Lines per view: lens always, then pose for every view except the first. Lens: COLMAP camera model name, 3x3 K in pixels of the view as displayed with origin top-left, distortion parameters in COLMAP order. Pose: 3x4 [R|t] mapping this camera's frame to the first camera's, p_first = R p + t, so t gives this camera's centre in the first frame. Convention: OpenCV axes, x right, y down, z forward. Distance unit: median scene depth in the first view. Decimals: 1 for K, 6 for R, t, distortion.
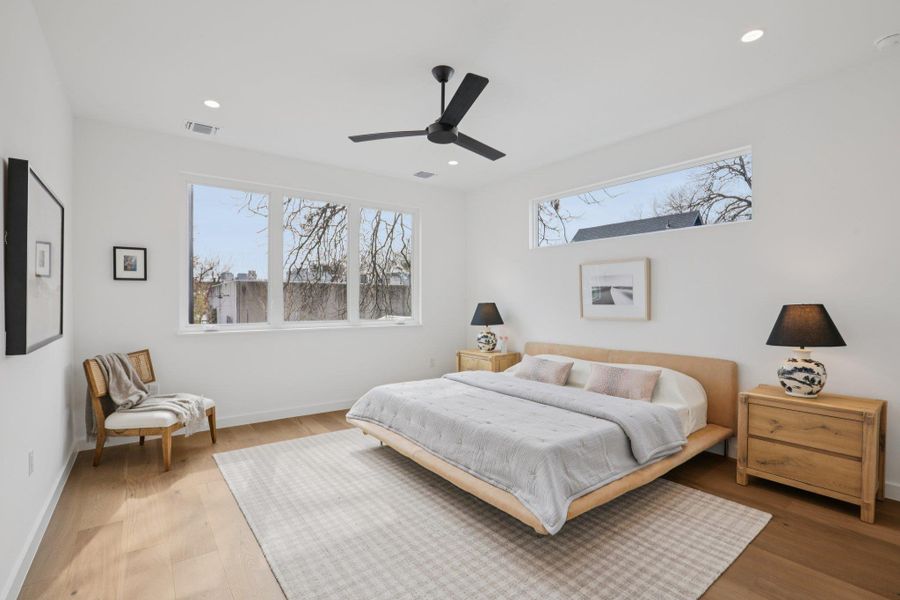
lens RADIAL K [[421.7, 0, 445.8], [0, 421.7, 300.1], [0, 0, 1]] dist [-0.001360, 0.000825]
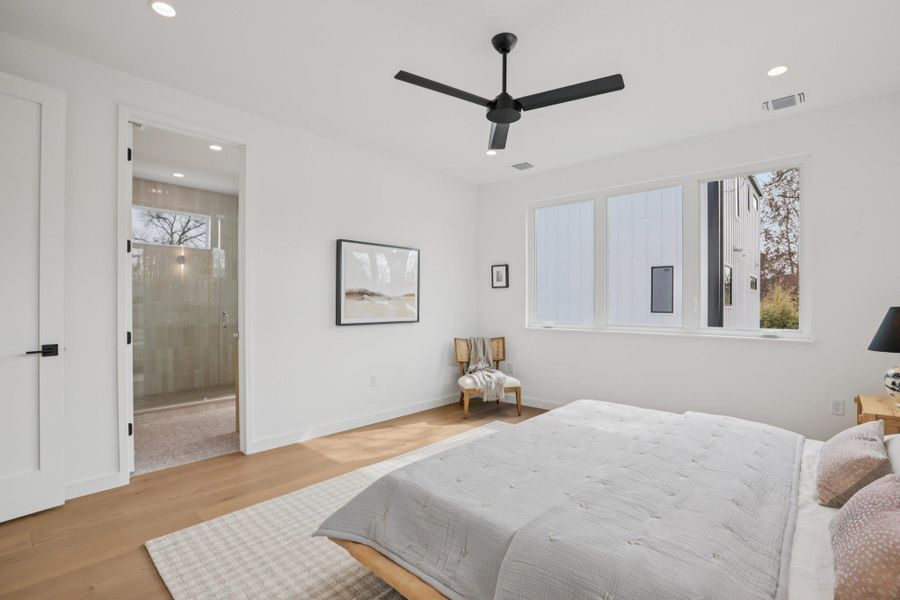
lens RADIAL K [[421.7, 0, 445.8], [0, 421.7, 300.1], [0, 0, 1]] dist [-0.001360, 0.000825]
pose [[0.179917, 0.000146, -0.983682, 0.720098], [0.008227, 0.999965, 0.001653, -0.010160], [0.983647, -0.008390, 0.179910, 0.624731]]
